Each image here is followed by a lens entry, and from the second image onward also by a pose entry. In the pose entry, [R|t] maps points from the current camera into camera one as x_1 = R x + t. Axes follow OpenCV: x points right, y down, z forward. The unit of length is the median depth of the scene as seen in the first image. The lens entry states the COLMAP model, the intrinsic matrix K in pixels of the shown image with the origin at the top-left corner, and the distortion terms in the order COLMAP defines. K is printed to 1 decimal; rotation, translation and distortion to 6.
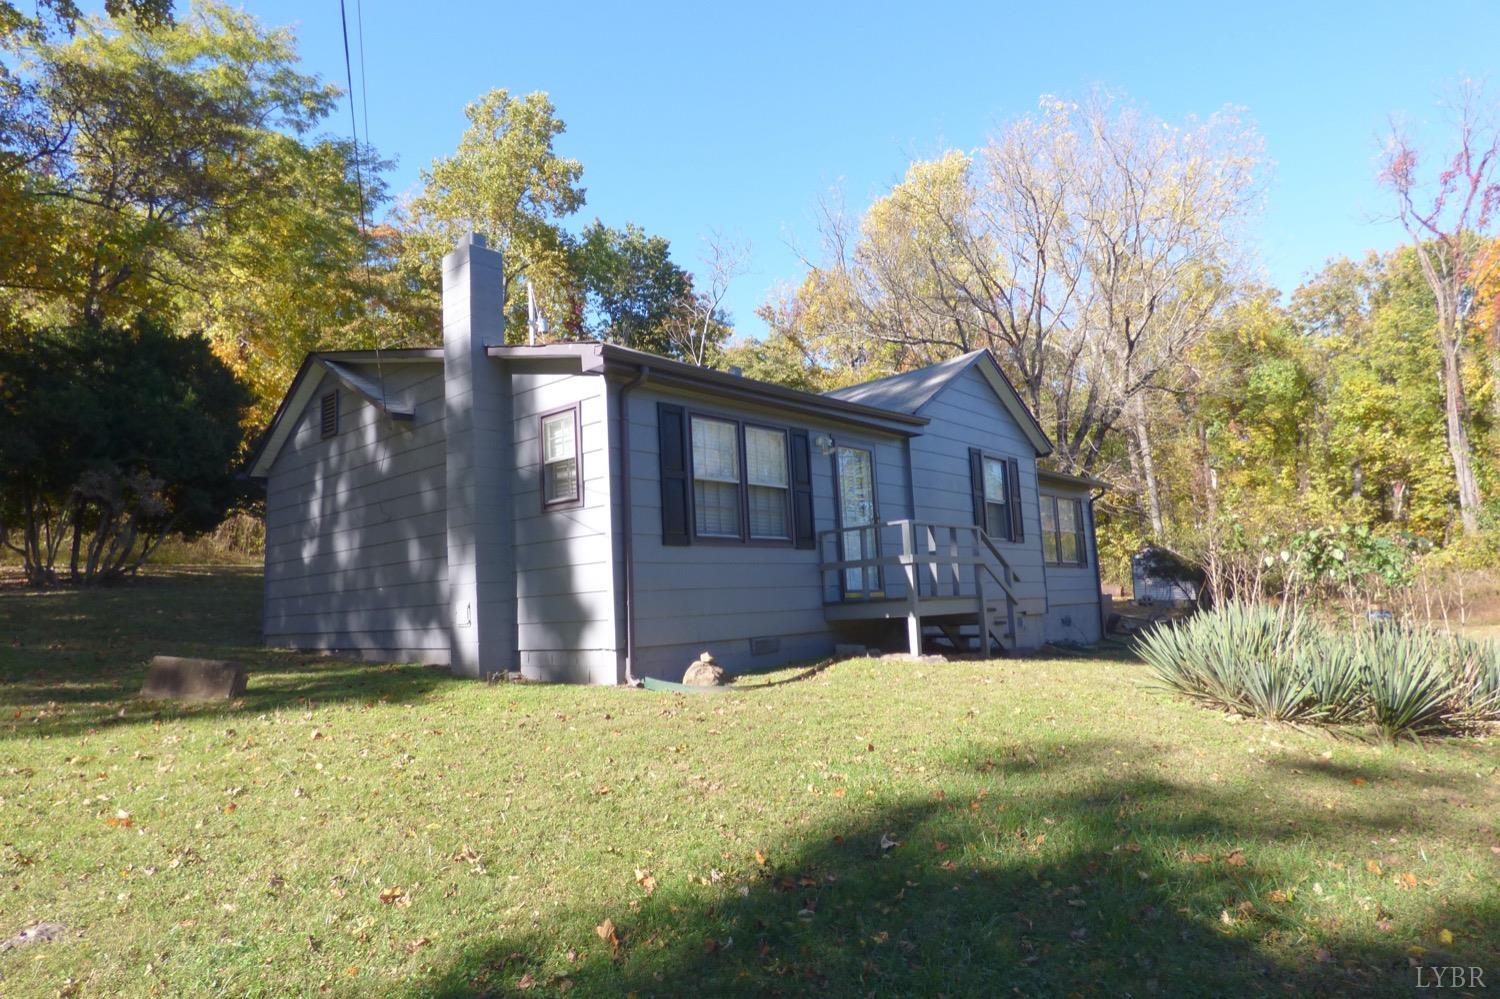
lens RADIAL K [[861.7, 0, 745.4], [0, 861.7, 552.0], [0, 0, 1]] dist [0.002636, -0.033671]
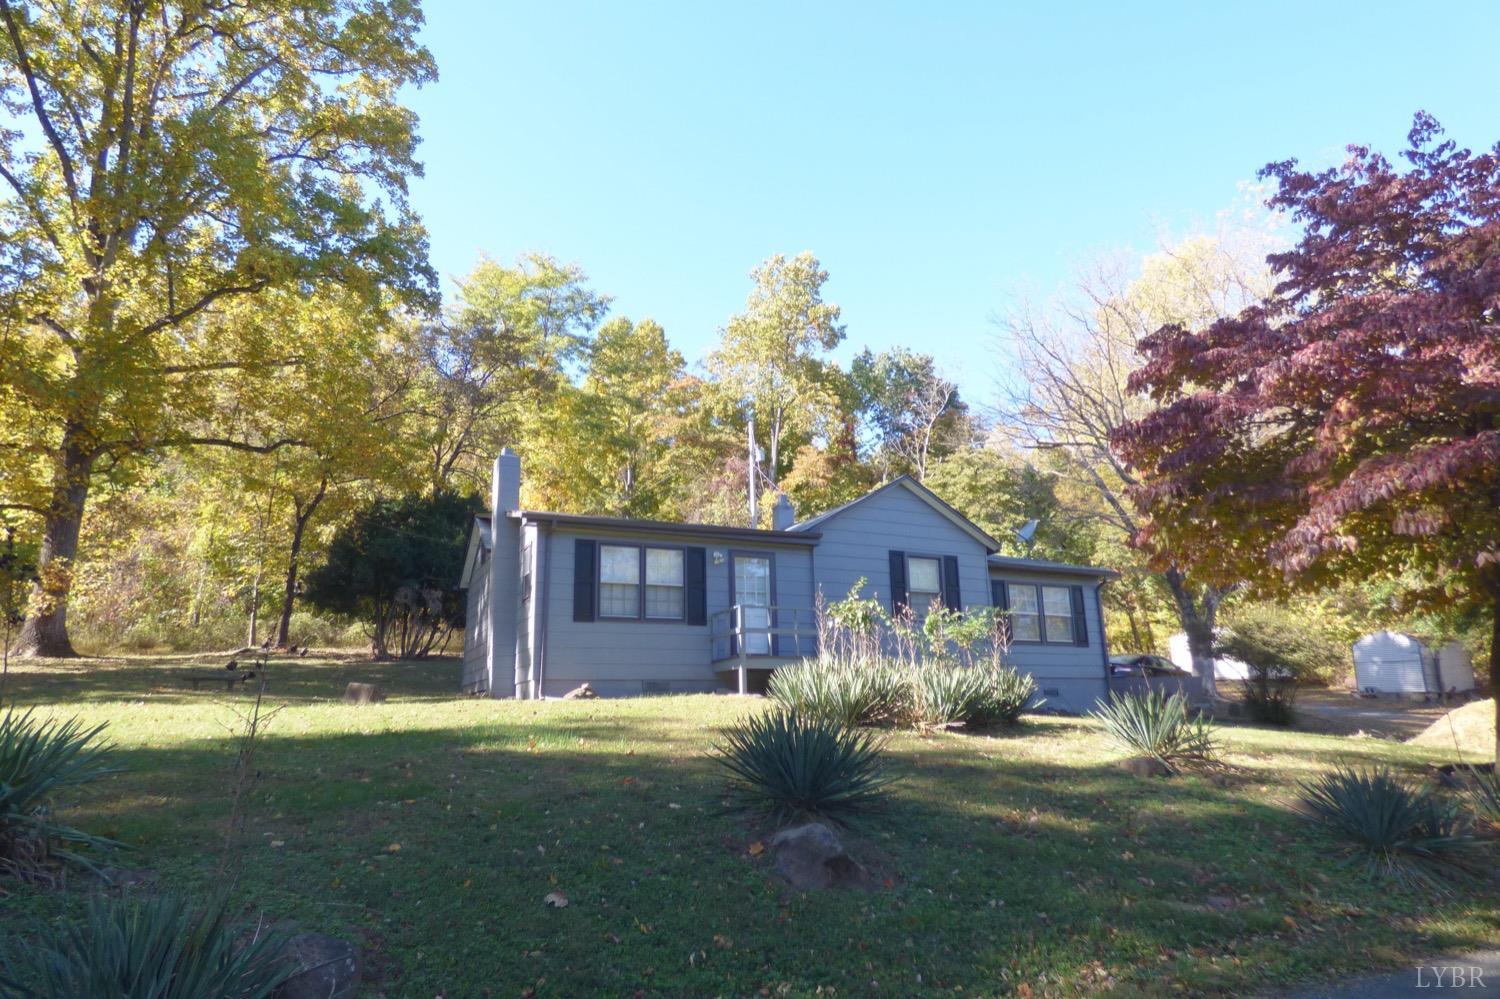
lens RADIAL K [[861.7, 0, 745.4], [0, 861.7, 552.0], [0, 0, 1]] dist [0.002636, -0.033671]
pose [[0.921121, -0.044395, -0.386736, 0.167923], [-0.000580, 0.993318, -0.115407, 0.010013], [0.389276, 0.106528, 0.914941, -0.085968]]
